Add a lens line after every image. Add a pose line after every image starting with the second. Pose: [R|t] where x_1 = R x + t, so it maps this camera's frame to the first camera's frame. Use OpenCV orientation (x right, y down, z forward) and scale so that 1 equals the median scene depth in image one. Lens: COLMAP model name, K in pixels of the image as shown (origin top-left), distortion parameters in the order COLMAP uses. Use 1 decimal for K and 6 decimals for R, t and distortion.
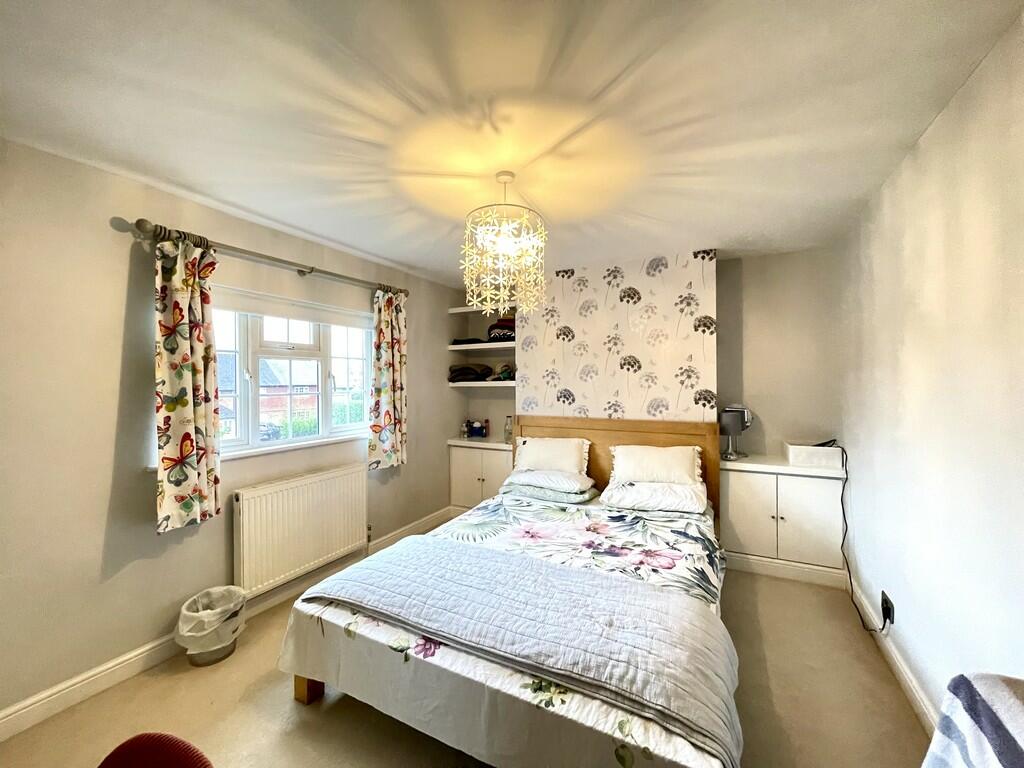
lens RADIAL K [[409.8, 0, 503.4], [0, 409.8, 383.3], [0, 0, 1]] dist [-0.001841, -0.000188]
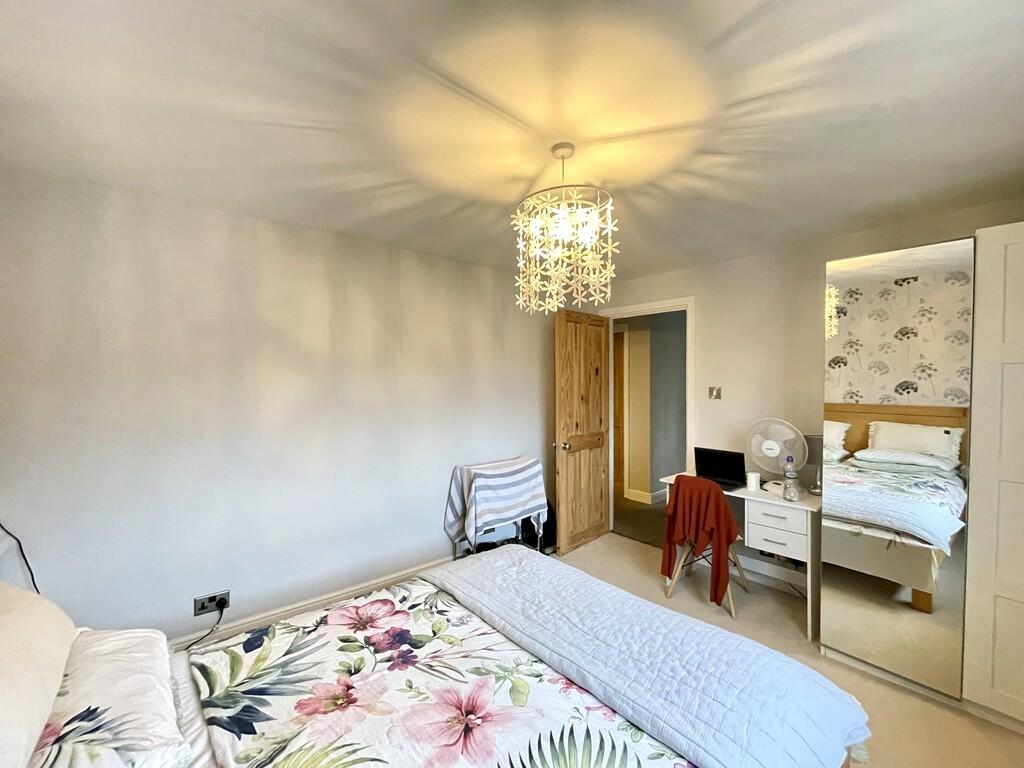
lens RADIAL K [[422.1, 0, 503.8], [0, 422.1, 386.7], [0, 0, 1]] dist [-0.000695, -0.000022]
pose [[-0.925059, 0.004521, 0.379795, -0.172465], [0.012333, 0.999759, 0.018136, -0.030222], [-0.379622, 0.021461, -0.924893, 1.526435]]
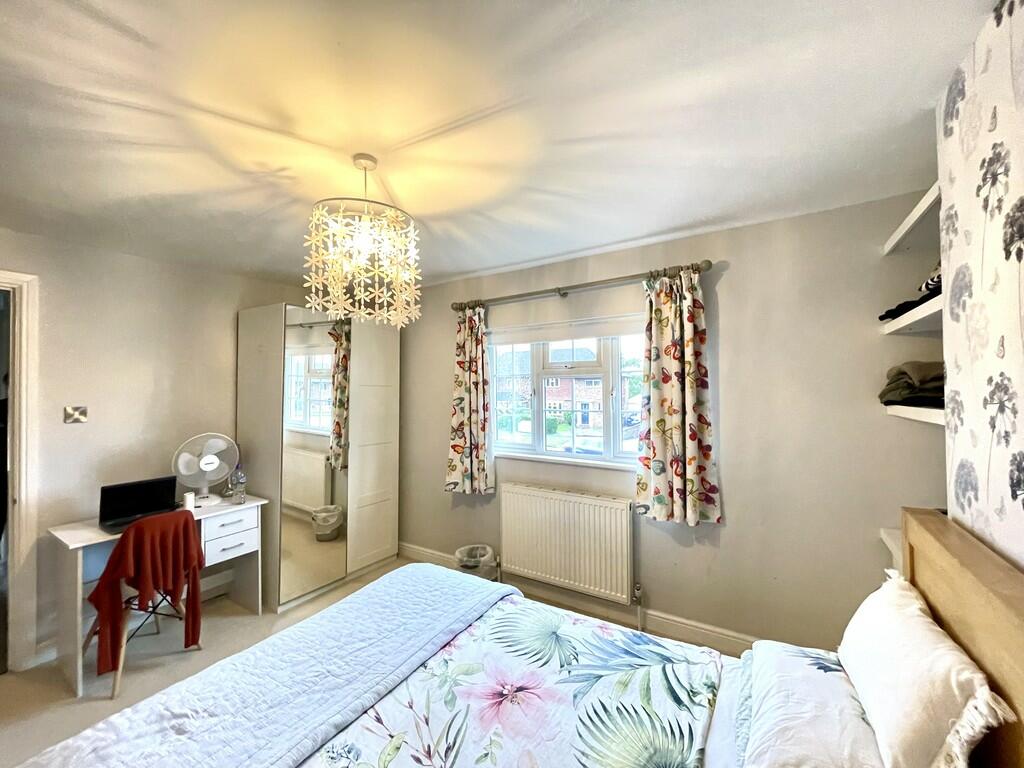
lens RADIAL K [[409.8, 0, 503.4], [0, 409.8, 383.3], [0, 0, 1]] dist [-0.001841, -0.000188]
pose [[-0.077265, -0.011984, -0.996939, 0.656190], [0.001426, 0.999925, -0.012131, -0.038915], [0.997010, -0.002359, -0.077243, 1.102986]]
